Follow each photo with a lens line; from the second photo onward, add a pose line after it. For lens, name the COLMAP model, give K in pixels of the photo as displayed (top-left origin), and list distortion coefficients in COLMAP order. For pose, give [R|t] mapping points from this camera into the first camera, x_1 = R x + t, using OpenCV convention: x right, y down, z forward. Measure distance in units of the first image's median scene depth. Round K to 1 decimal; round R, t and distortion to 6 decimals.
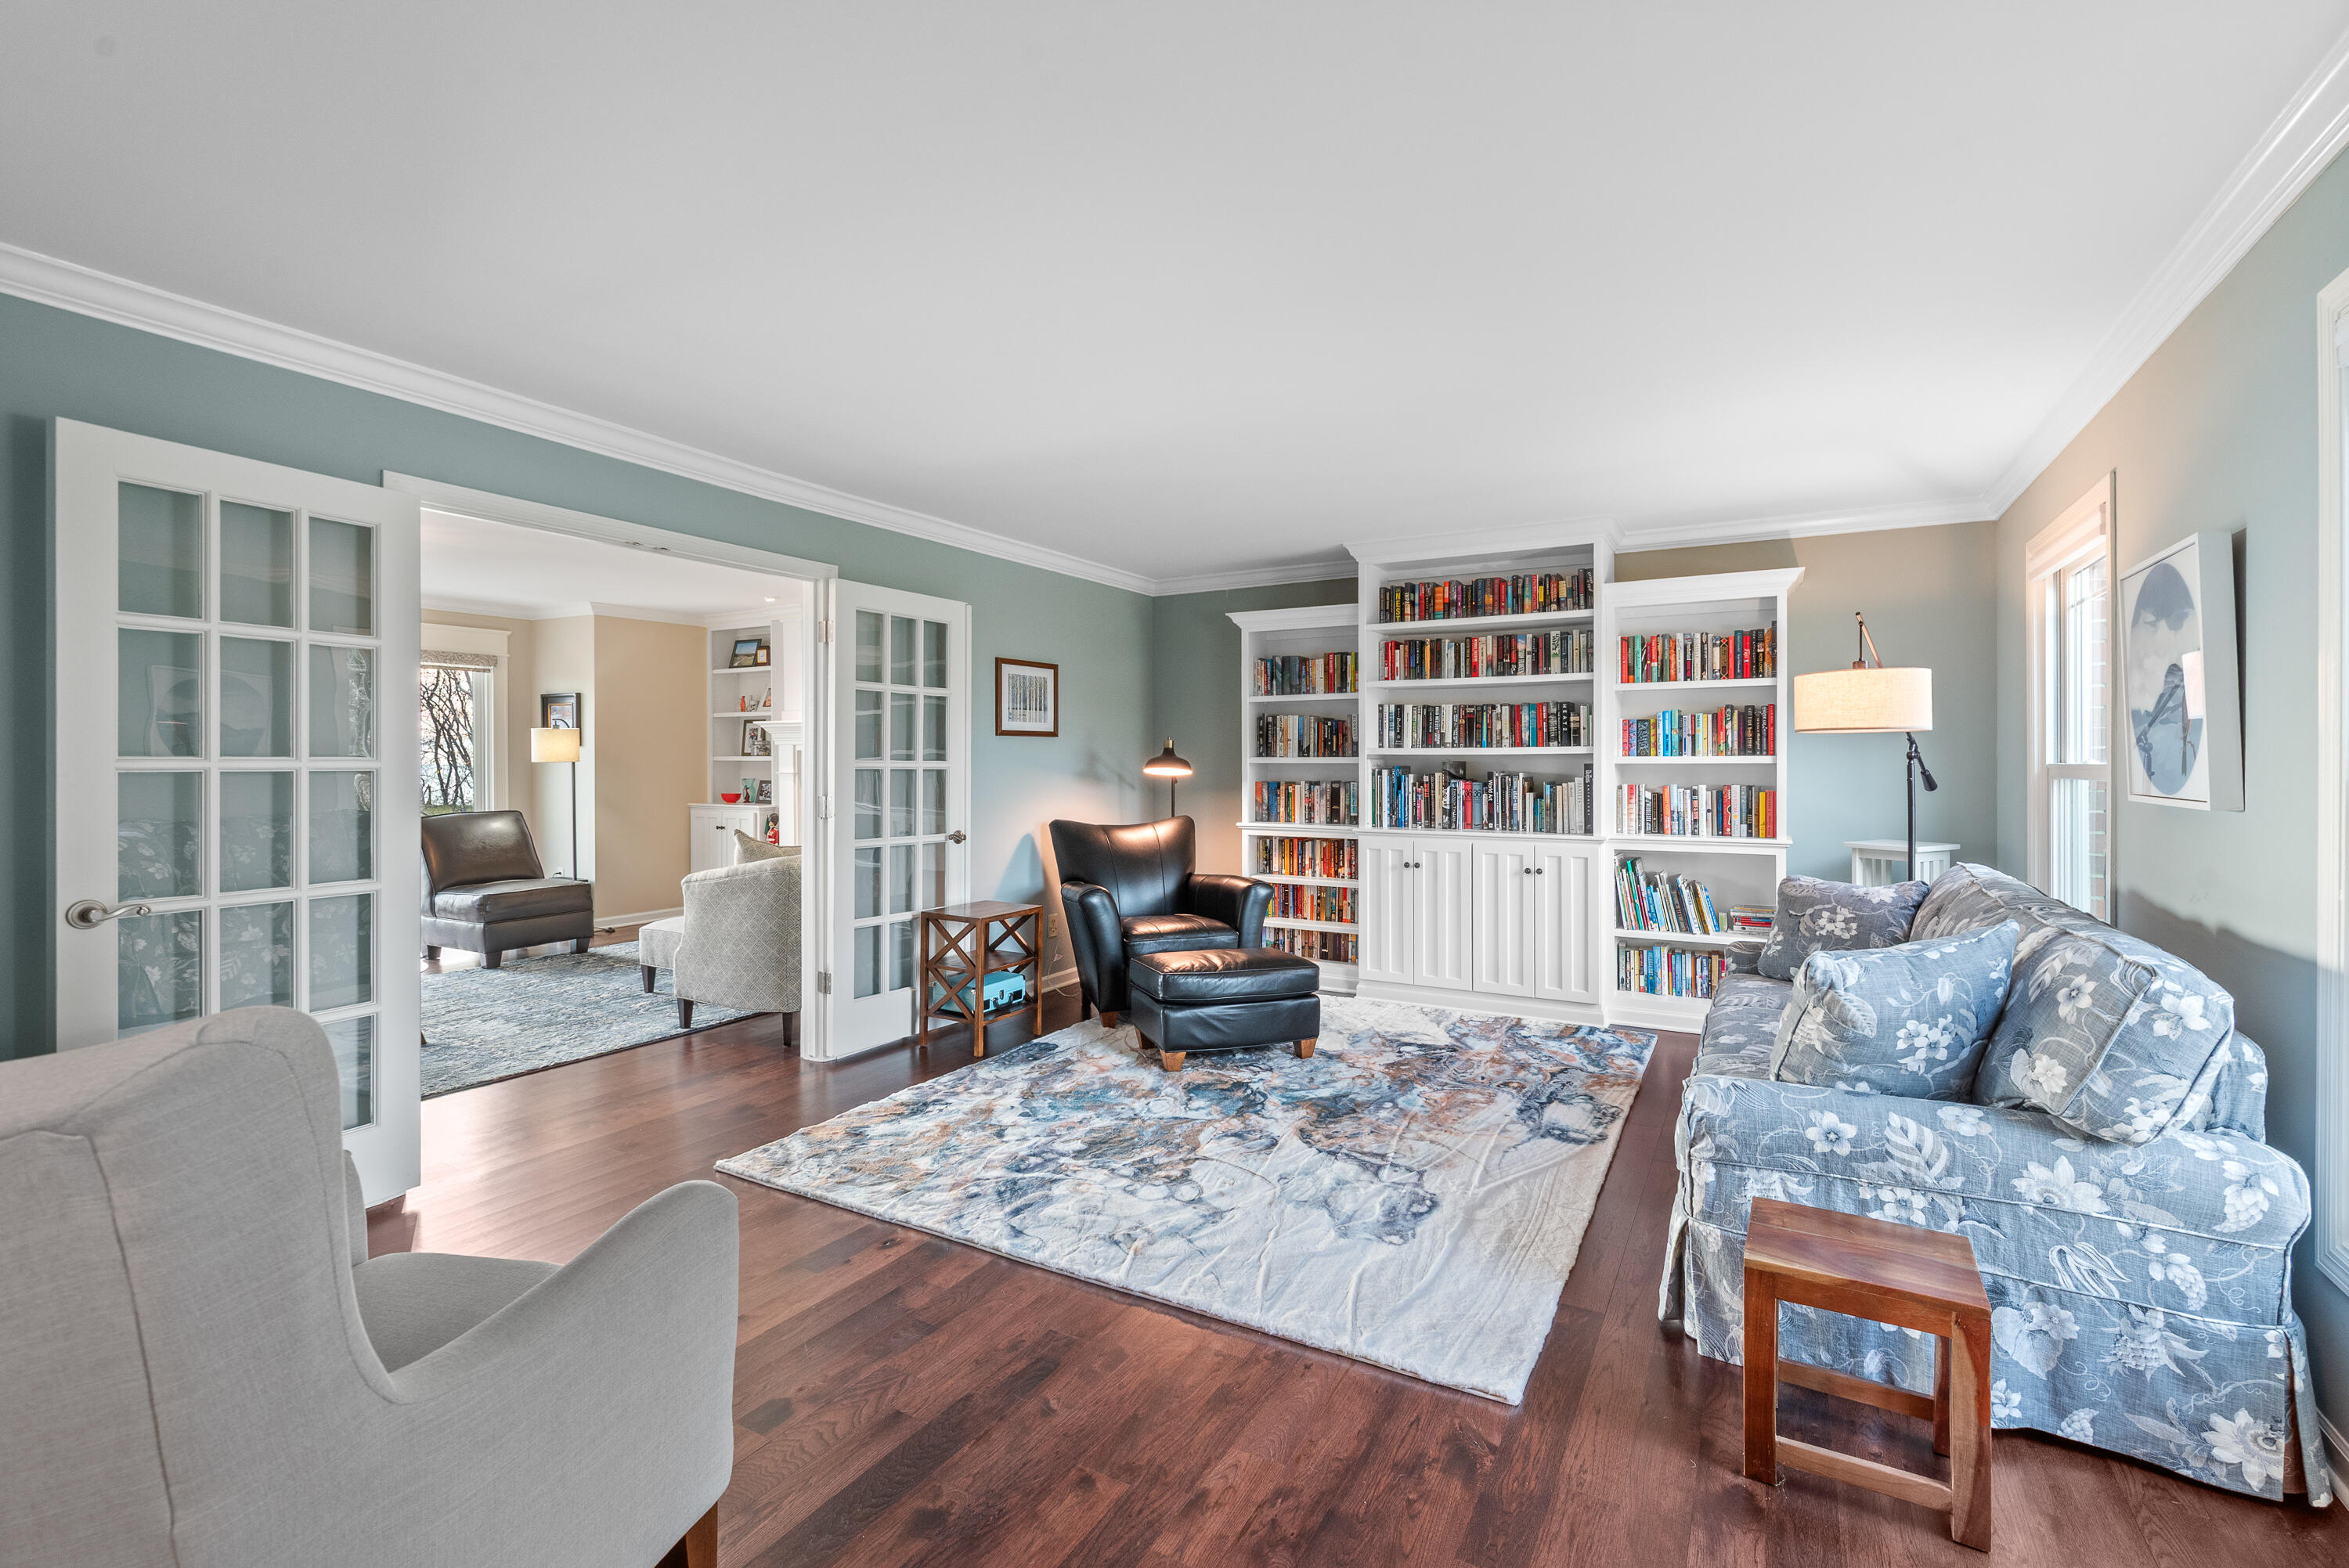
lens RADIAL K [[1018.2, 0, 1182.3], [0, 1018.2, 763.9], [0, 0, 1]] dist [-0.001858, -0.000364]
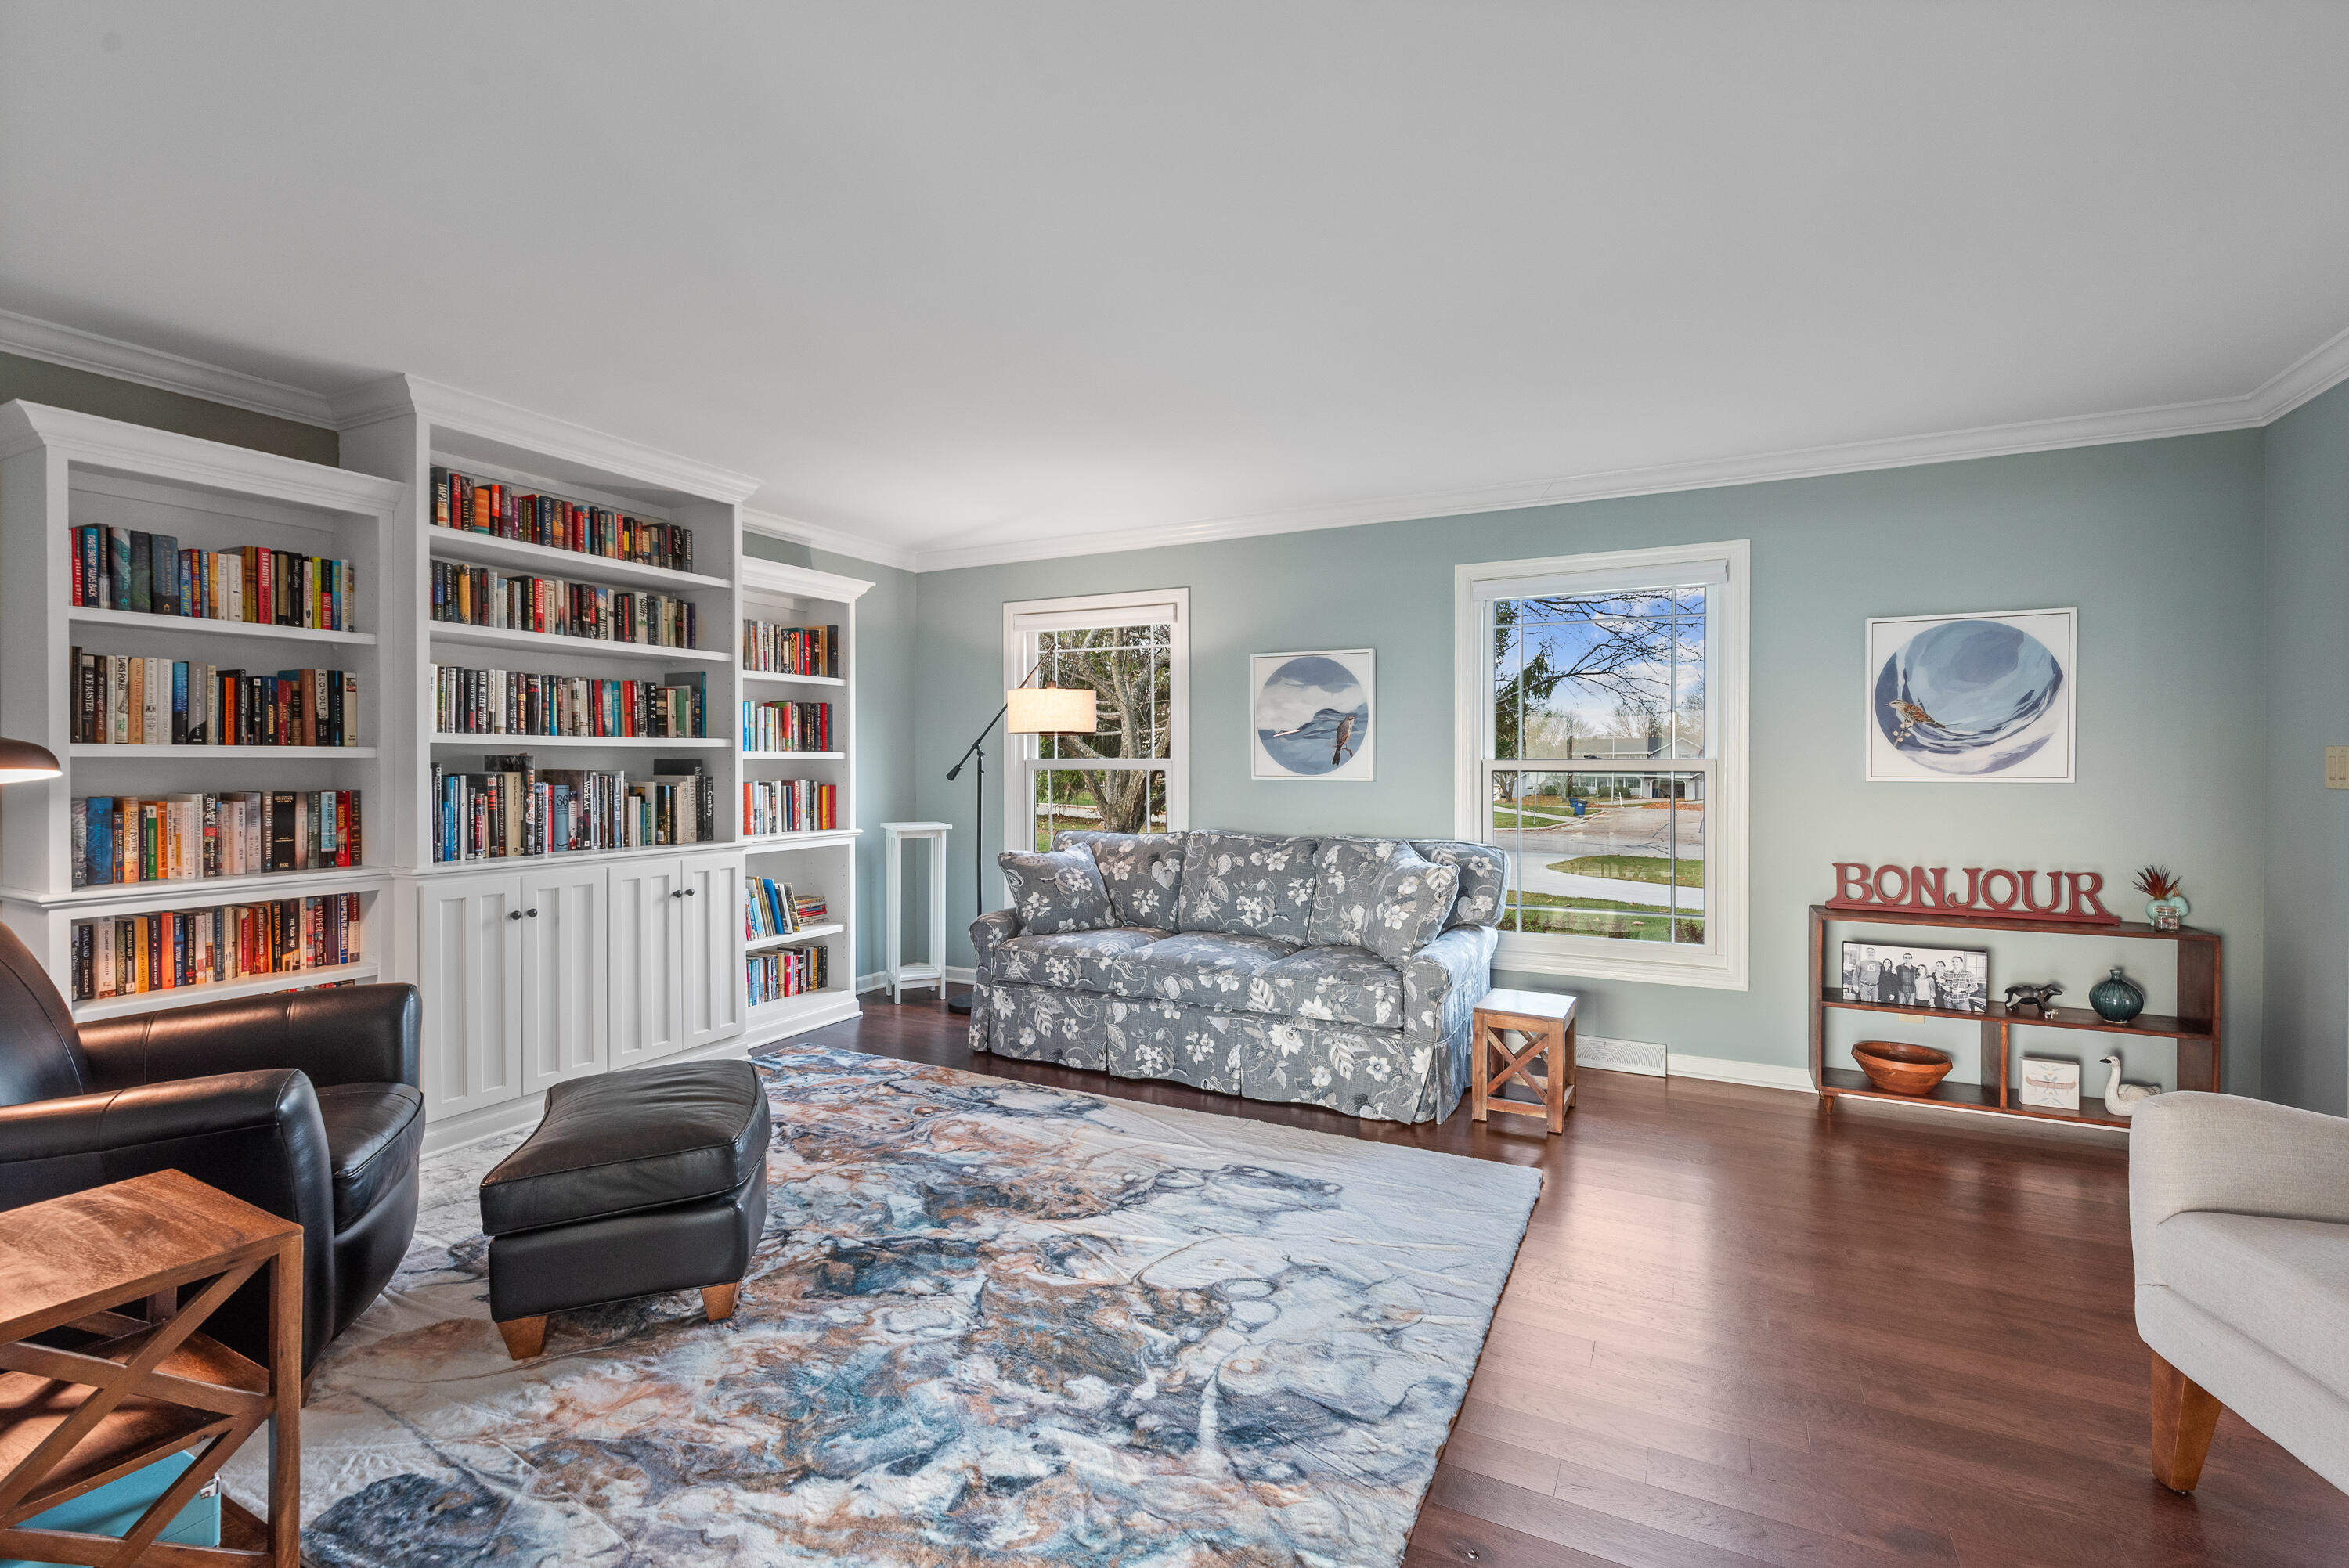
lens RADIAL K [[1028.4, 0, 1174.4], [0, 1028.4, 768.3], [0, 0, 1]] dist [-0.001332, -0.000235]
pose [[-0.044676, -0.009843, 0.998953, -0.572980], [-0.000662, 0.999952, 0.009823, -0.001196], [-0.999001, -0.000222, -0.044681, 0.776258]]
